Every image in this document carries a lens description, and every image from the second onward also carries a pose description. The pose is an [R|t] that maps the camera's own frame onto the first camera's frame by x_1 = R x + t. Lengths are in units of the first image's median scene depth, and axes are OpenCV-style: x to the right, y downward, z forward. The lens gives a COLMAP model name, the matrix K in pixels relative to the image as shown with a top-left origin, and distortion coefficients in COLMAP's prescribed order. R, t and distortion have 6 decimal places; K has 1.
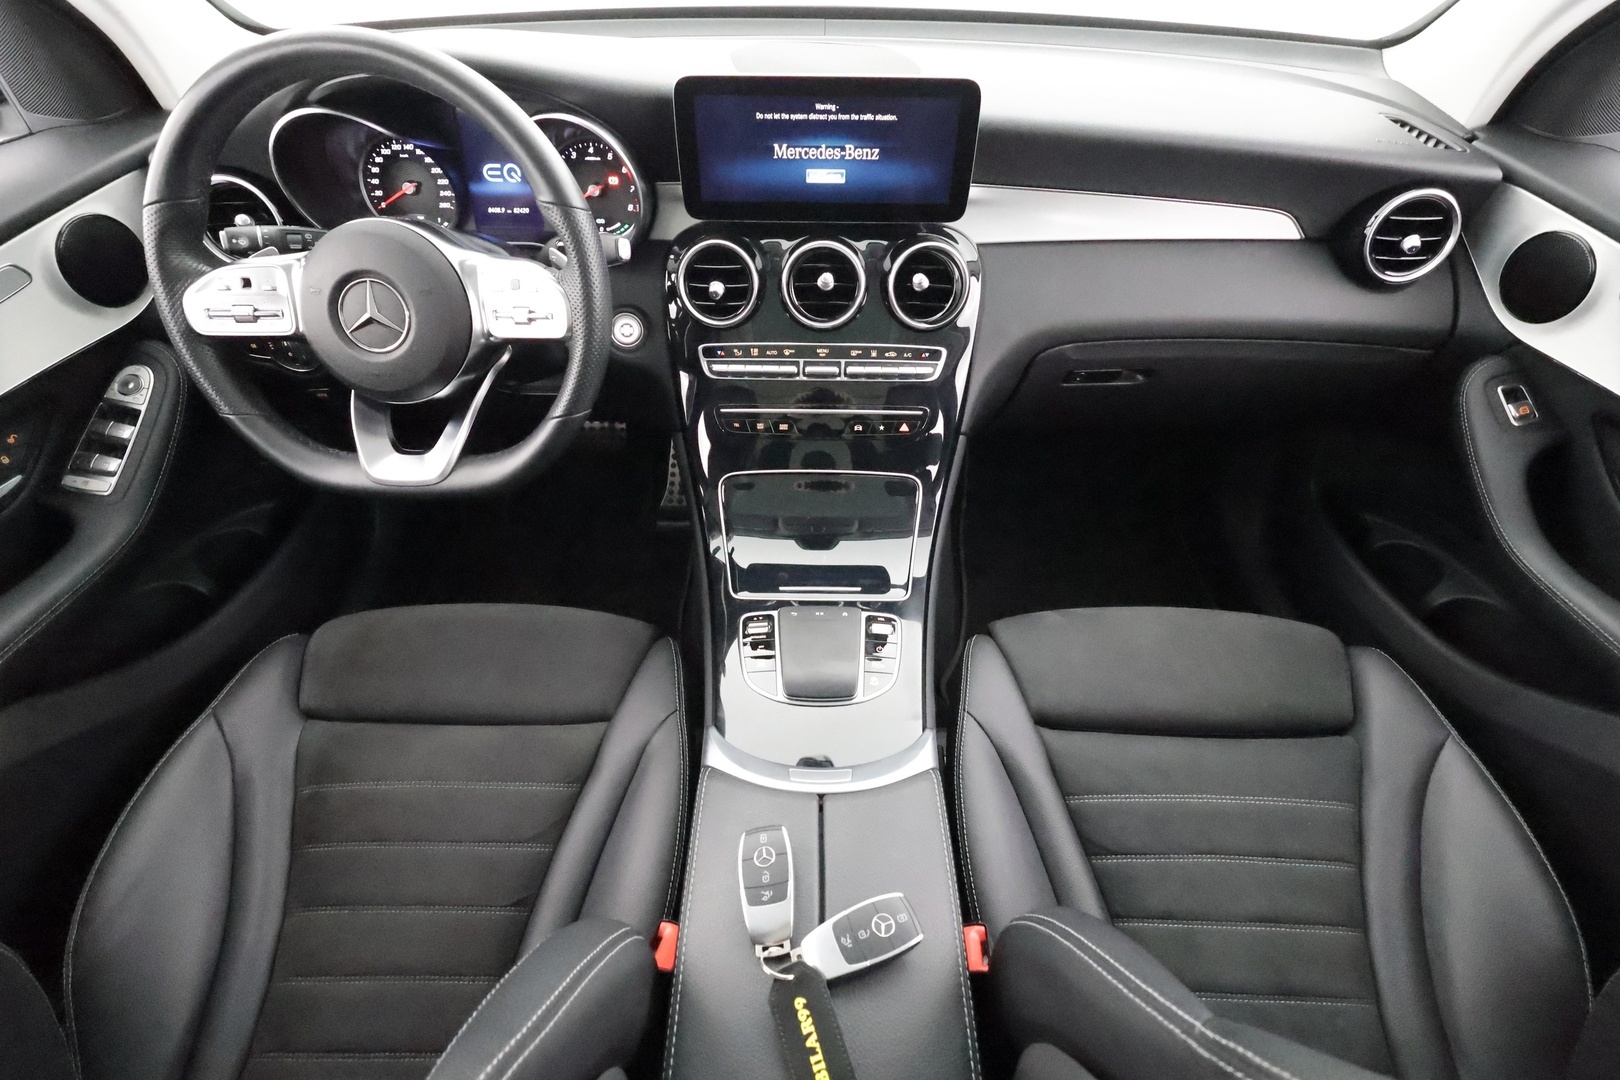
lens RADIAL K [[768.9, 0, 813.3], [0, 768.9, 551.7], [0, 0, 1]] dist [0.009554, -0.002302]
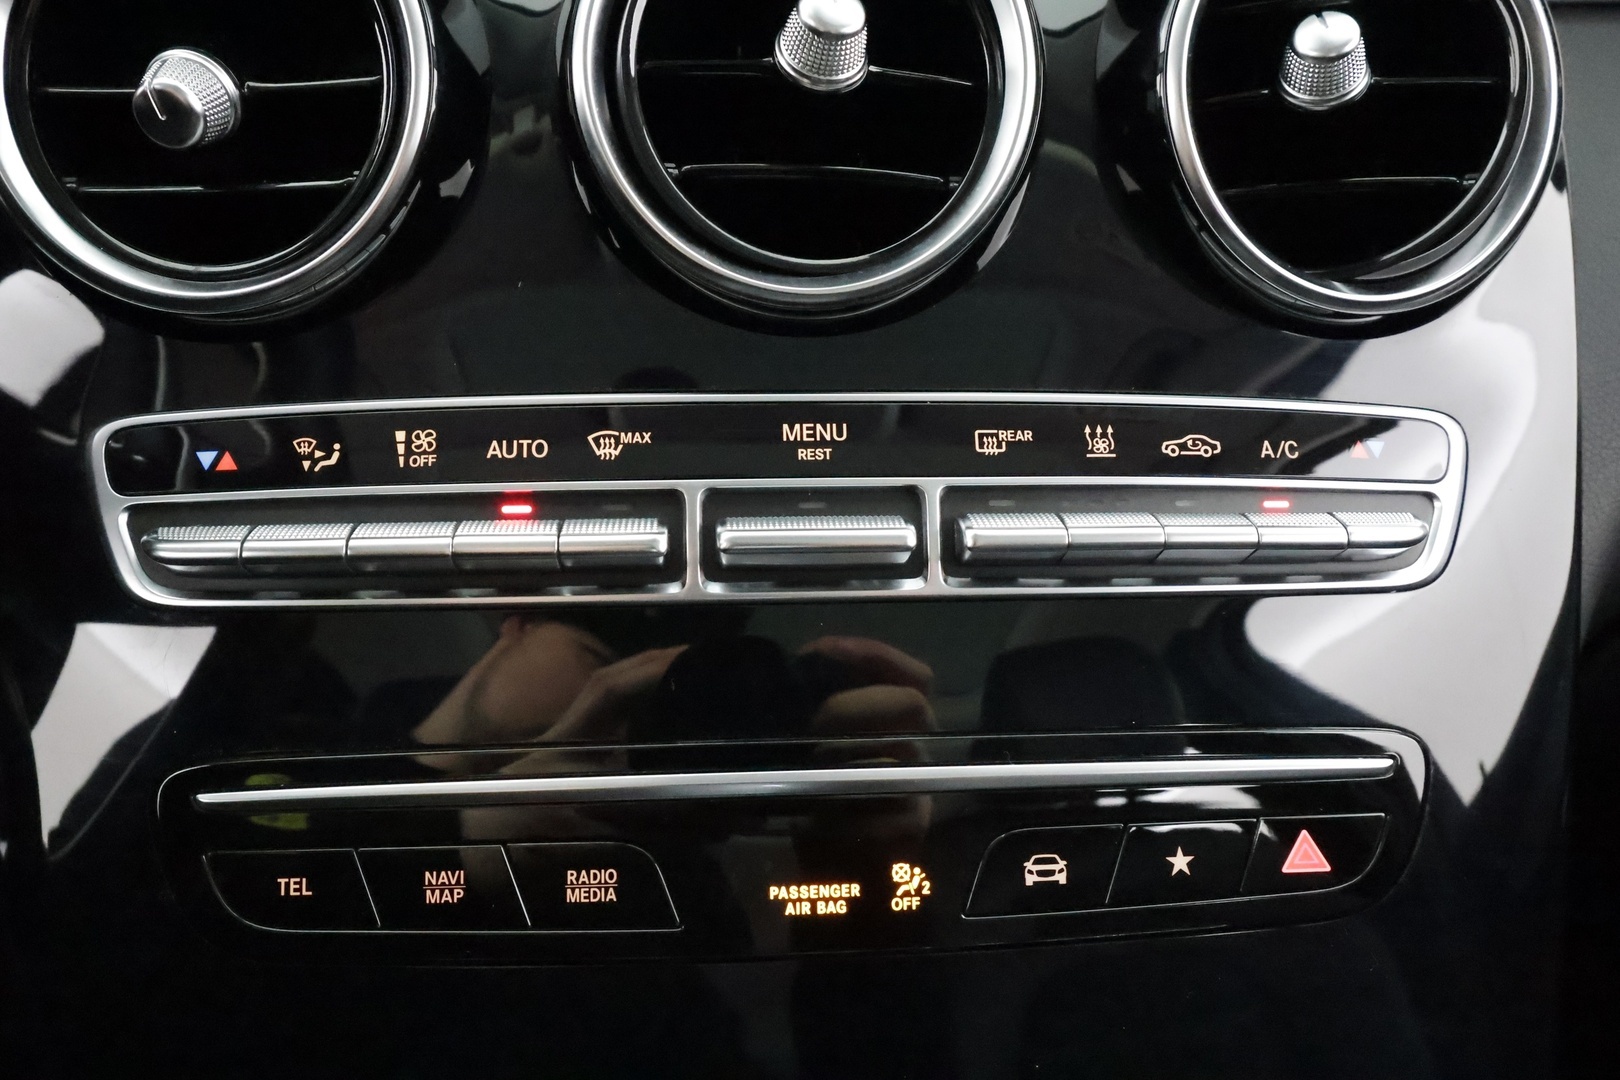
lens RADIAL K [[1367.2, 0, 813.3], [0, 1367.2, 529.2], [0, 0, 1]] dist [0.019744, 0.004213]
pose [[0.996249, -0.027664, 0.081989, -0.013992], [0.050134, 0.956814, -0.286346, -0.152934], [-0.070527, 0.289382, 0.954612, 0.716951]]
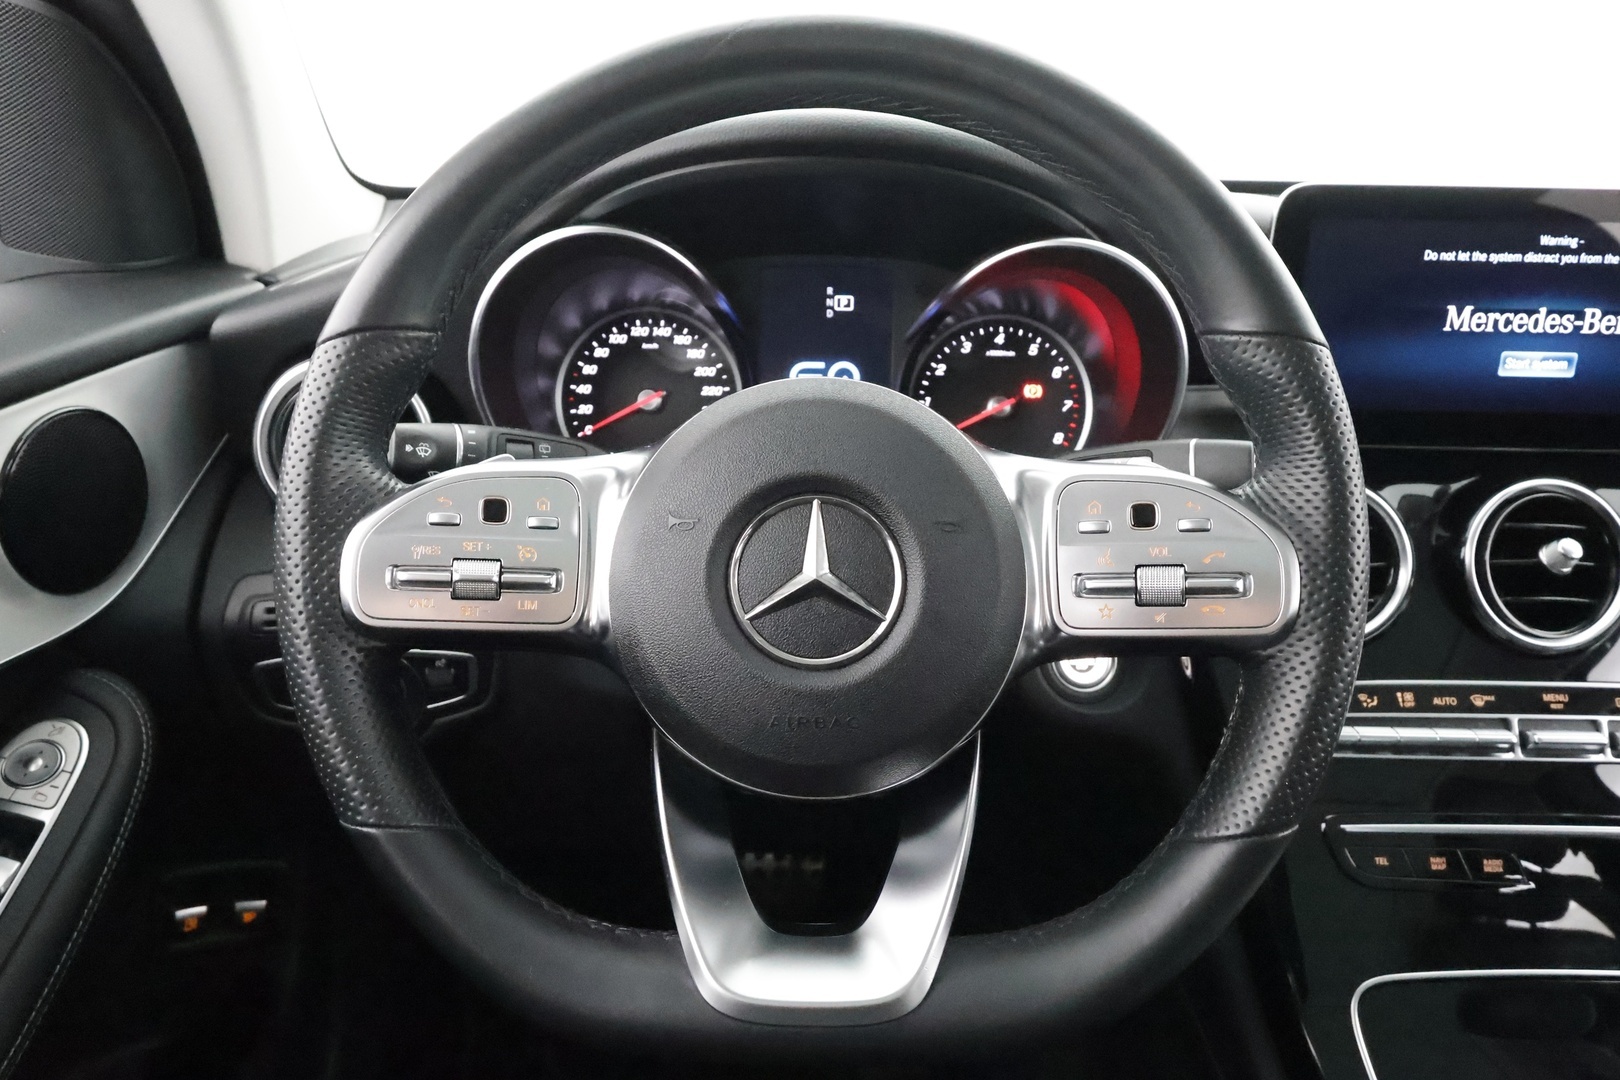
lens RADIAL K [[1160.9, 0, 812.7], [0, 1160.9, 545.5], [0, 0, 1]] dist [-0.003857, -0.003922]
pose [[0.999813, 0.008256, 0.017474, -0.449228], [-0.000143, 0.907305, -0.420474, -0.051886], [-0.019325, 0.420393, 0.907136, 0.341564]]
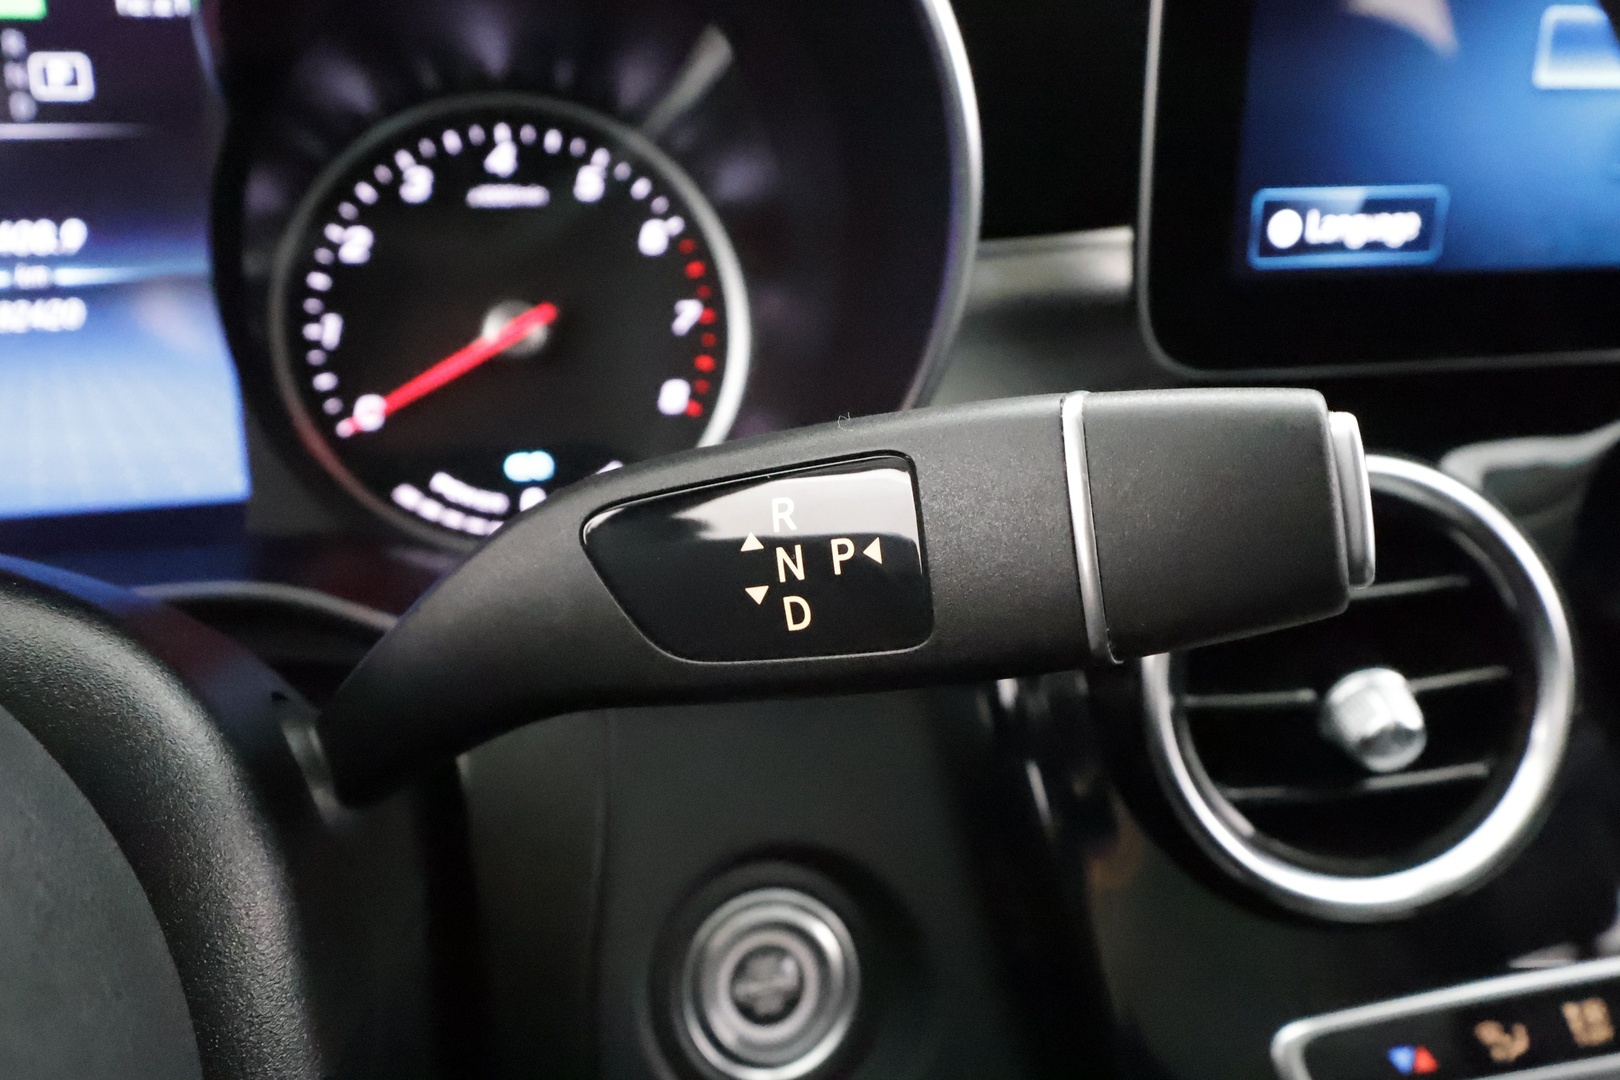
lens RADIAL K [[1359.0, 0, 808.2], [0, 1359.0, 539.9], [0, 0, 1]] dist [-0.009355, -0.005315]
pose [[0.959346, -0.095999, 0.265405, -0.329372], [0.192439, 0.910377, -0.366308, -0.282951], [-0.206453, 0.402490, 0.891840, 0.718853]]
